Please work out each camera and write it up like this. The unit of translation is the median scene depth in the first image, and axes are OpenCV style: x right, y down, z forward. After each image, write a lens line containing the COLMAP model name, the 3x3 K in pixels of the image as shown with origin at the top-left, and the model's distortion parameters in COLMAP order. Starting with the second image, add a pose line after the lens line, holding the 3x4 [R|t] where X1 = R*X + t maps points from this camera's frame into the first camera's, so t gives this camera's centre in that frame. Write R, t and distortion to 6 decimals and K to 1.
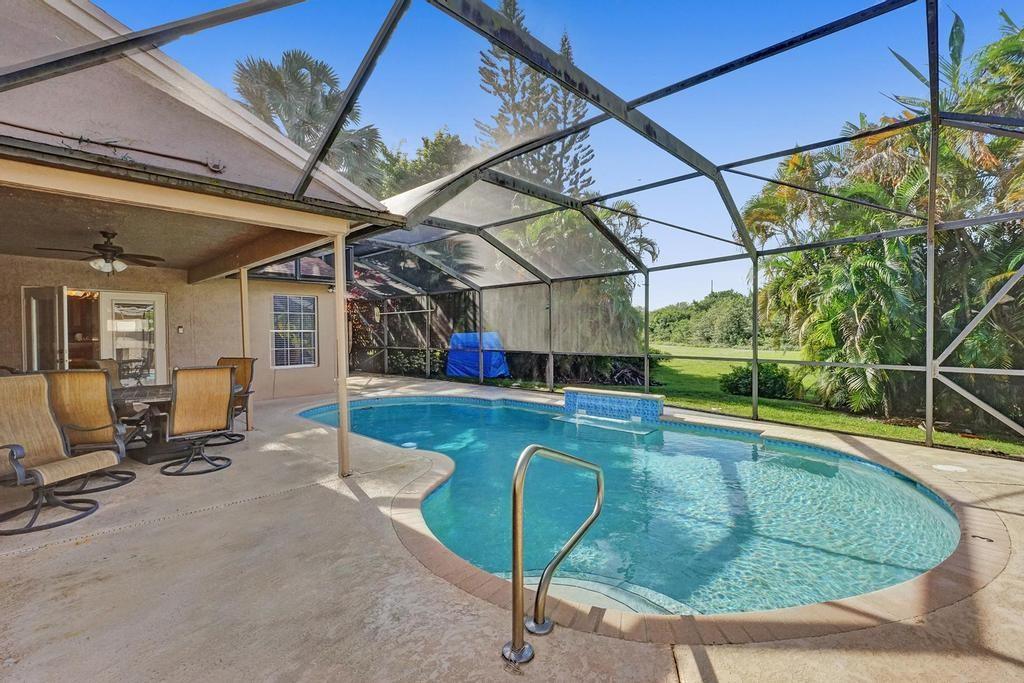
lens RADIAL K [[448.6, 0, 470.1], [0, 448.6, 341.7], [0, 0, 1]] dist [0.000507, -0.000590]
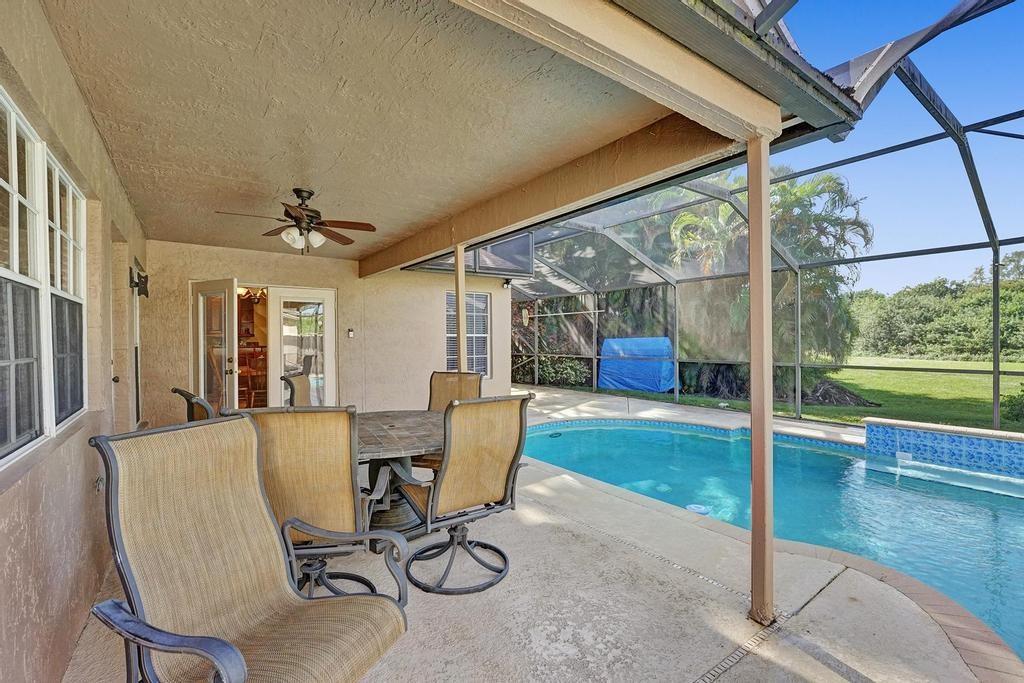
lens RADIAL K [[441.0, 0, 472.2], [0, 441.0, 342.6], [0, 0, 1]] dist [-0.008912, 0.000108]
pose [[0.981487, 0.002850, -0.191508, -0.245077], [-0.004879, 0.999937, -0.010124, -0.002598], [0.191467, 0.010871, 0.981439, 0.225992]]
